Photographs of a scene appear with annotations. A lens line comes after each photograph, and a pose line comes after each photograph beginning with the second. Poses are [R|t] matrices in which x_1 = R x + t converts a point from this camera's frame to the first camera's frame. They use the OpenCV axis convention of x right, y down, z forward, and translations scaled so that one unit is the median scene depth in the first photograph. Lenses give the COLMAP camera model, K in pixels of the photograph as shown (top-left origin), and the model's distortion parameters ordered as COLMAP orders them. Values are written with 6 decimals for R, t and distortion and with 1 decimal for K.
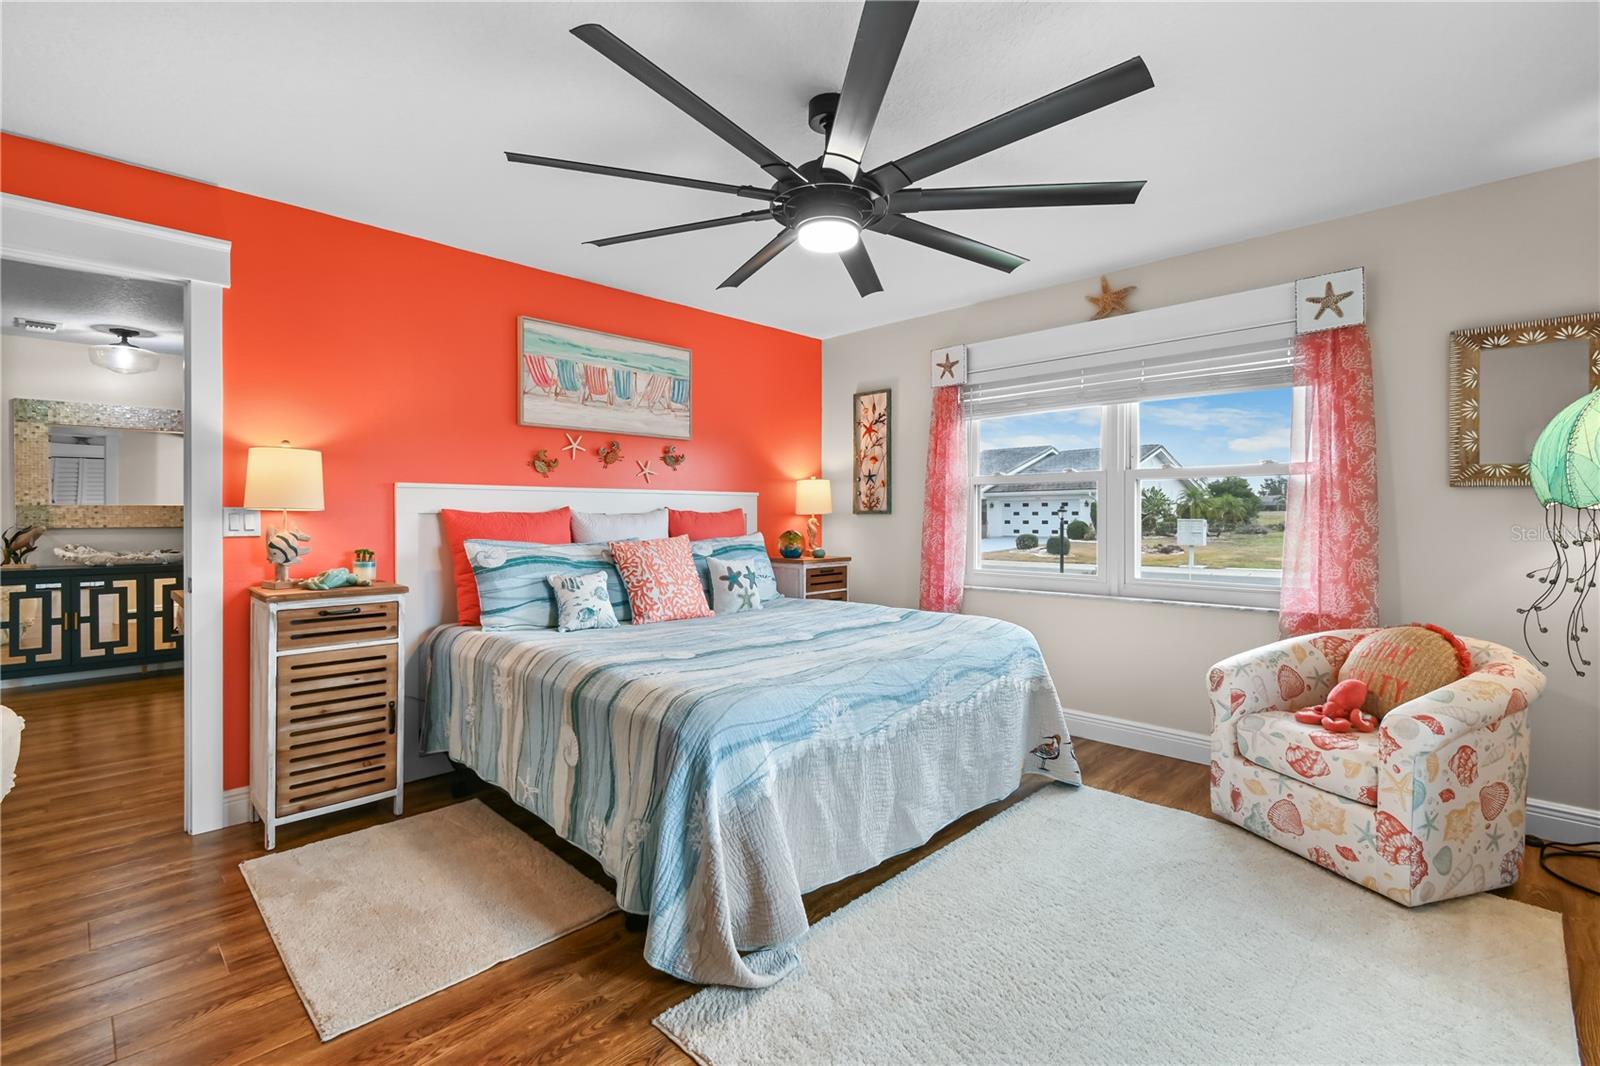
lens RADIAL K [[726.1, 0, 788.0], [0, 726.1, 519.8], [0, 0, 1]] dist [0.006842, -0.002783]
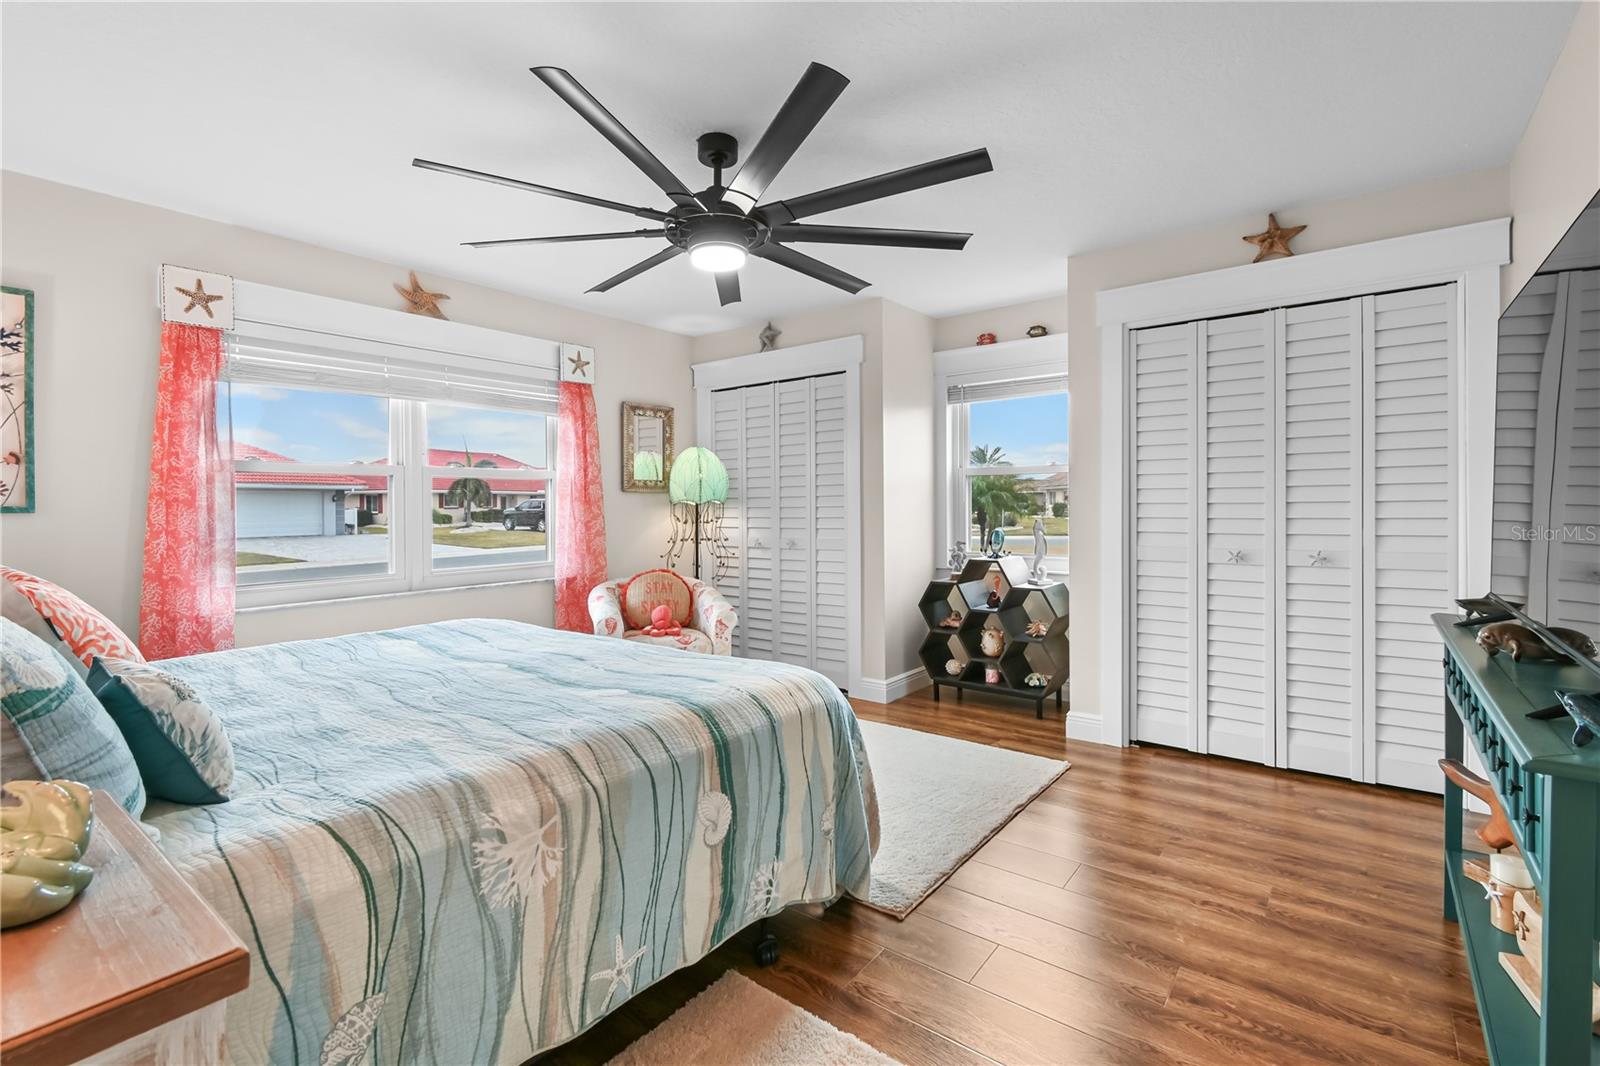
lens RADIAL K [[726.1, 0, 788.6], [0, 726.1, 521.5], [0, 0, 1]] dist [0.006842, -0.002783]
pose [[-0.136710, -0.018520, 0.990438, -0.652774], [0.021242, 0.999541, 0.021622, -0.000685], [-0.990383, 0.023995, -0.136253, 0.644335]]
